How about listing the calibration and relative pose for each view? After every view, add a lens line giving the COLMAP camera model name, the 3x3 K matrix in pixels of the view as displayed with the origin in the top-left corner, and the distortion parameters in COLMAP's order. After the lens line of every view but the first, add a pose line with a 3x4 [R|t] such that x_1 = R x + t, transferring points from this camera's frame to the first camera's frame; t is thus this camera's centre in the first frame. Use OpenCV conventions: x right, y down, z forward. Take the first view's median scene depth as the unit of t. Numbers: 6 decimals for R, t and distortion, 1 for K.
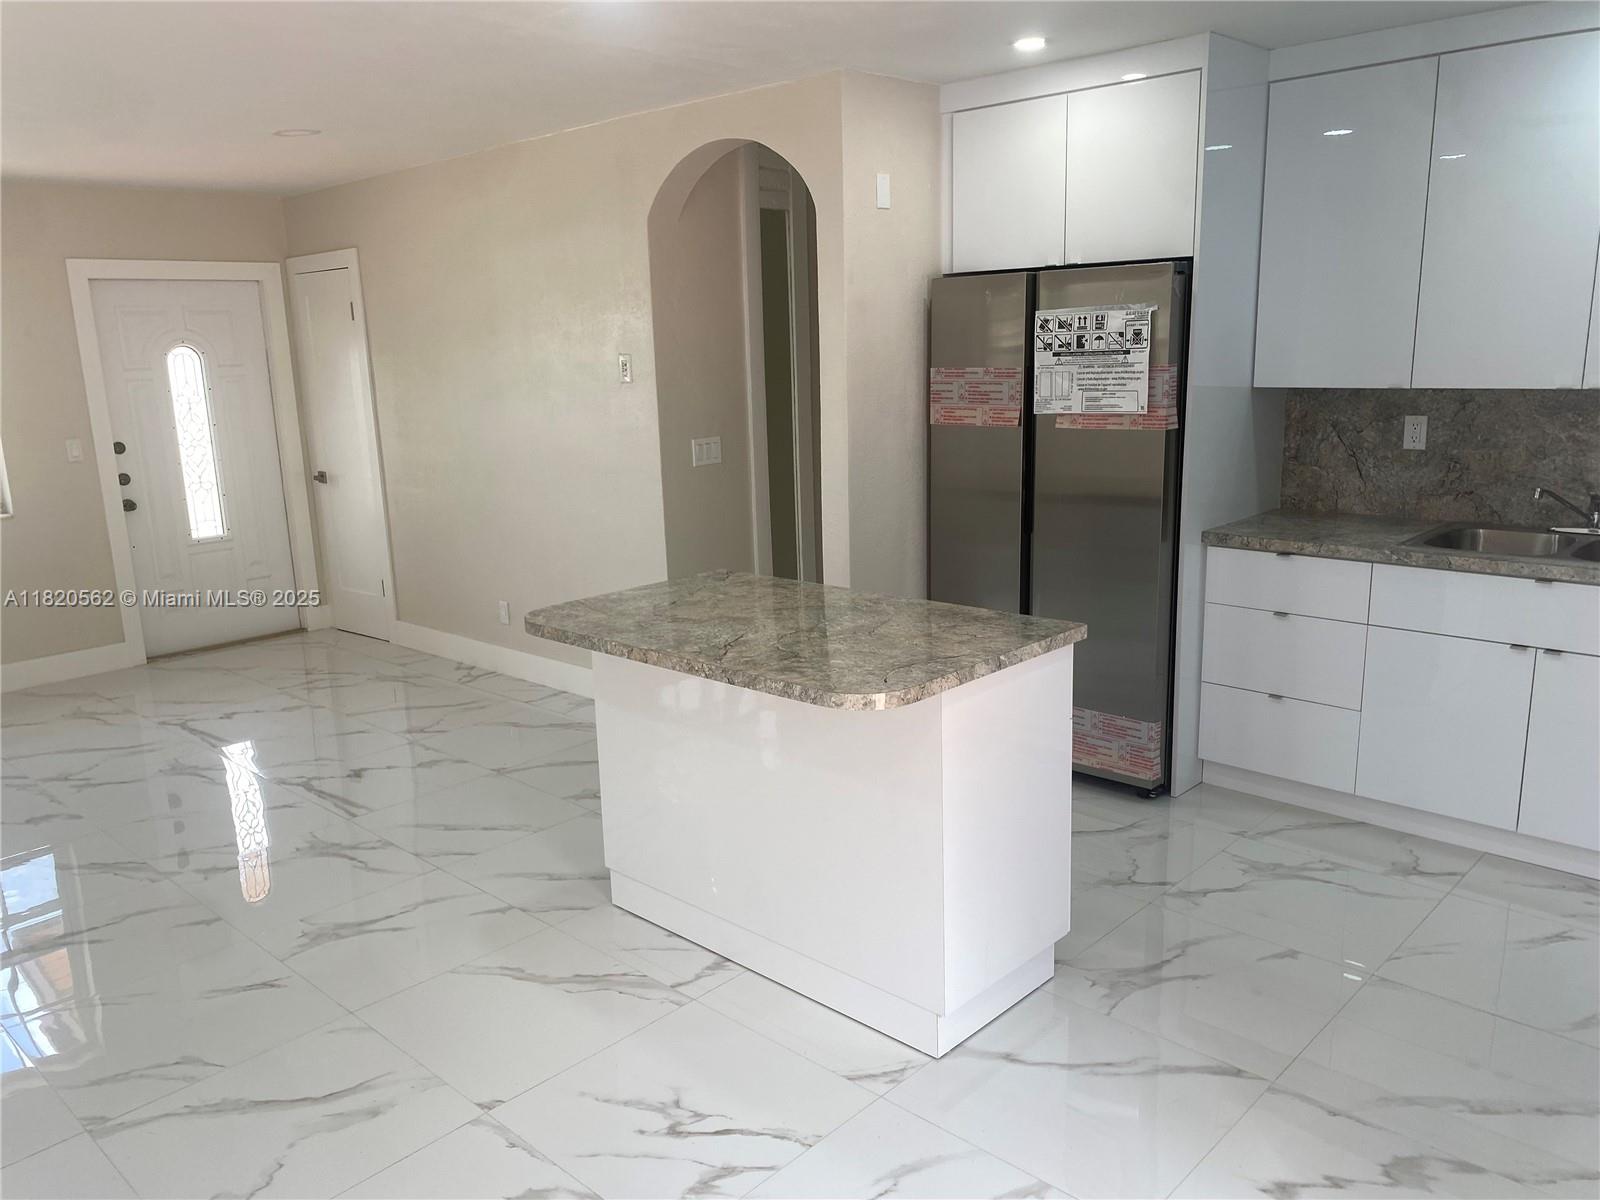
lens RADIAL K [[1212.0, 0, 772.5], [0, 1212.0, 606.5], [0, 0, 1]] dist [0.046295, -0.046841]
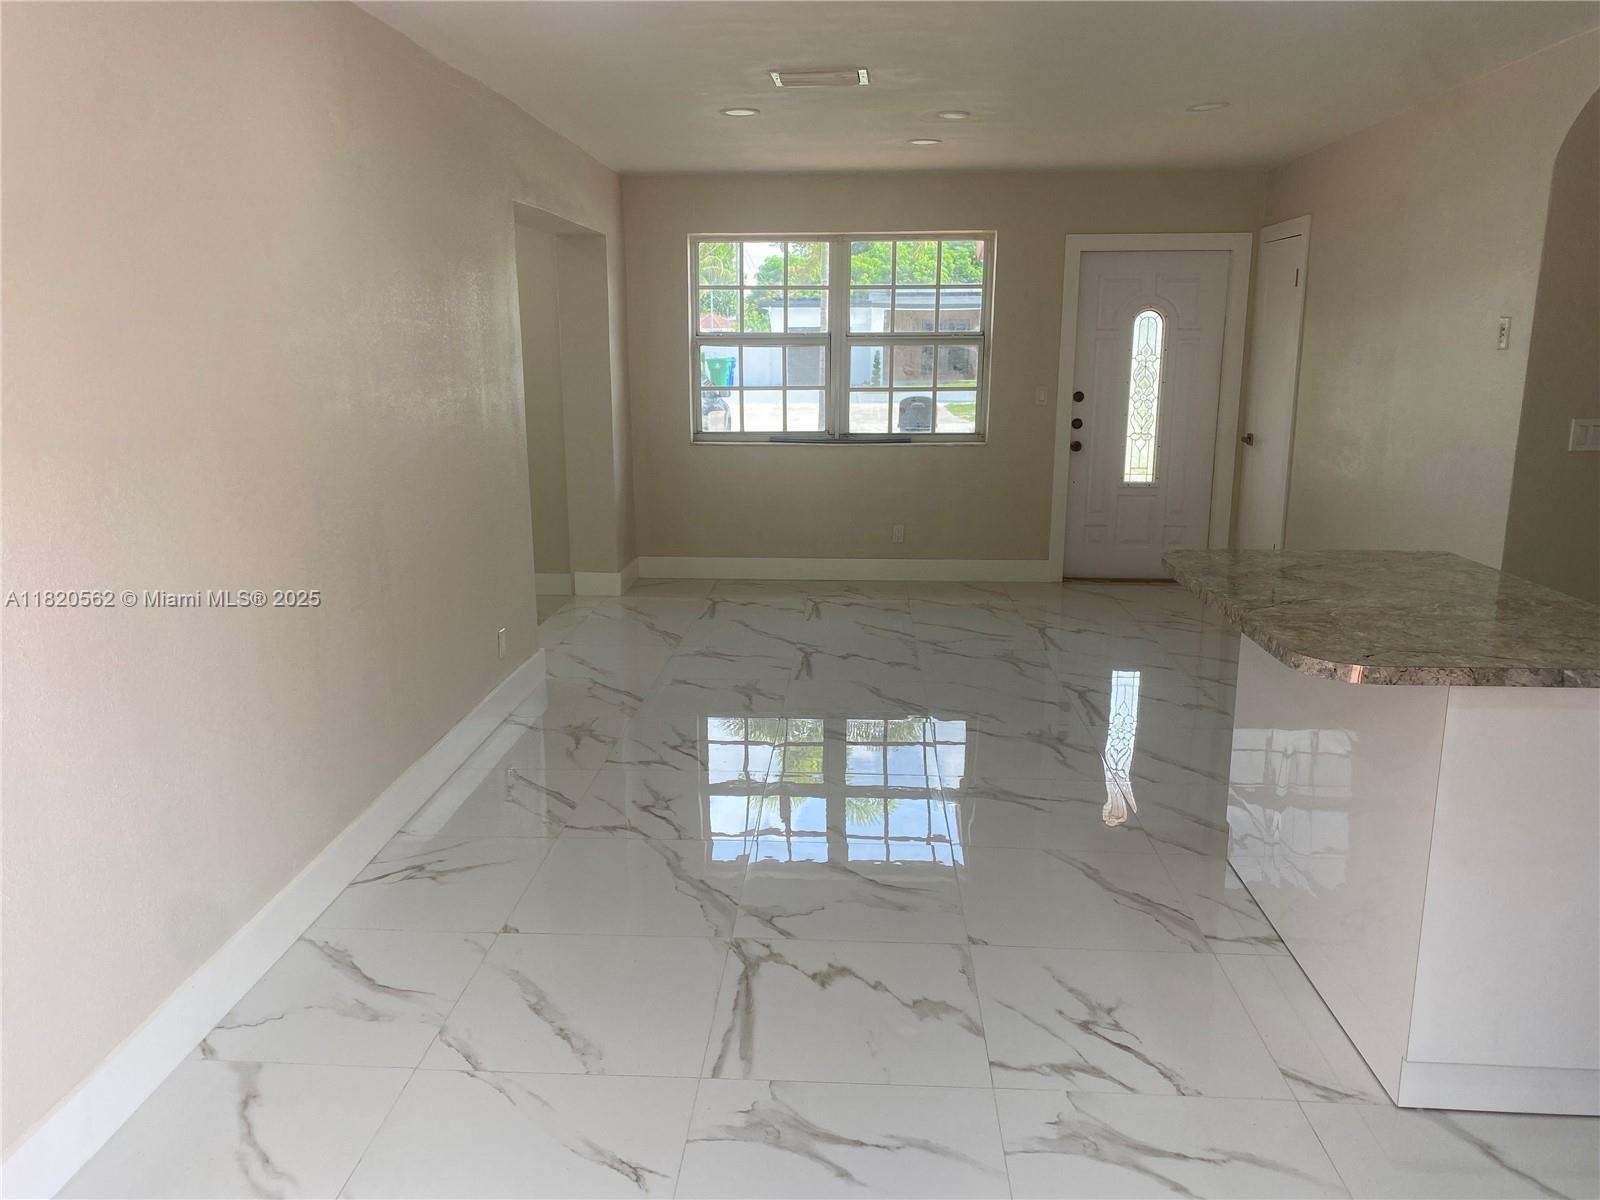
lens RADIAL K [[1212.0, 0, 794.4], [0, 1212.0, 606.4], [0, 0, 1]] dist [0.046295, -0.046841]
pose [[0.651820, 0.194270, -0.733069, 0.293416], [-0.184654, 0.978197, 0.095042, 0.010851], [0.735549, 0.073414, 0.673482, 0.042948]]
